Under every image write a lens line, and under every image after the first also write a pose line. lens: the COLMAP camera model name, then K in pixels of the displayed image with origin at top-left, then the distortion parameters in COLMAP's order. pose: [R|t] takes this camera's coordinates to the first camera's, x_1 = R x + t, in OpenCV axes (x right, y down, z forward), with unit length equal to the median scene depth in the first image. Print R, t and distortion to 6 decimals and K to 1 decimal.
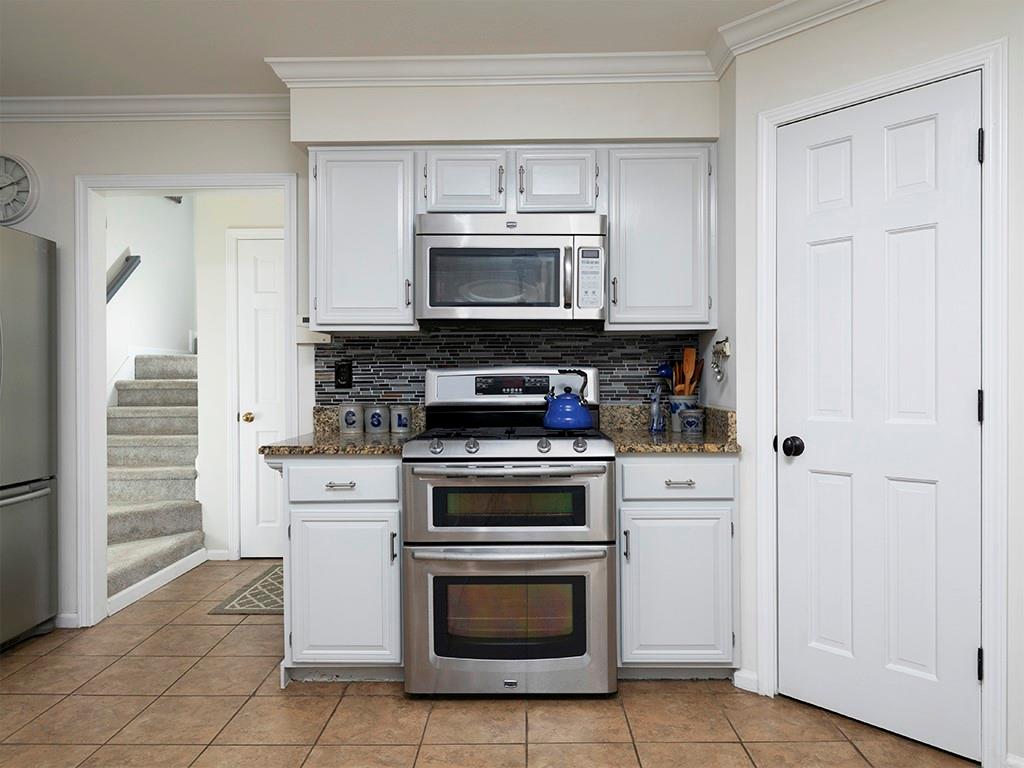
lens RADIAL K [[683.1, 0, 514.6], [0, 683.1, 381.8], [0, 0, 1]] dist [0.003031, 0.000512]
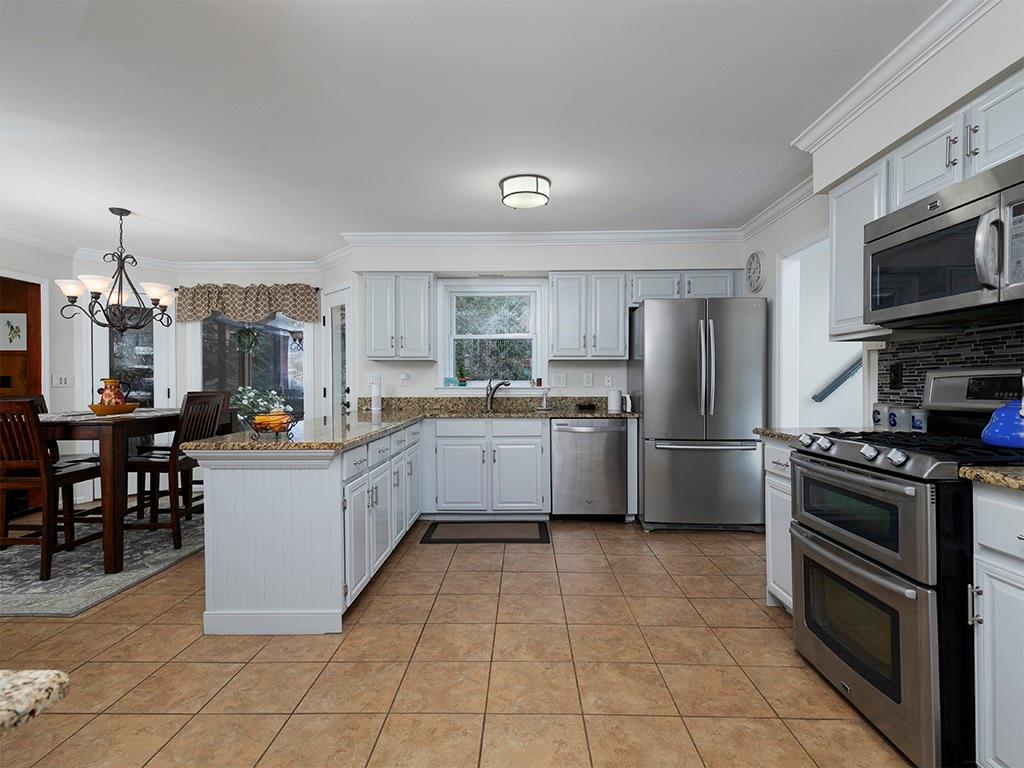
lens RADIAL K [[514.2, 0, 513.2], [0, 514.2, 385.3], [0, 0, 1]] dist [0.000747, 0.000085]
pose [[0.000595, 0.007568, -0.999971, 0.635983], [0.000274, 0.999971, 0.007568, -0.003644], [1.000000, -0.000279, 0.000593, 0.441619]]
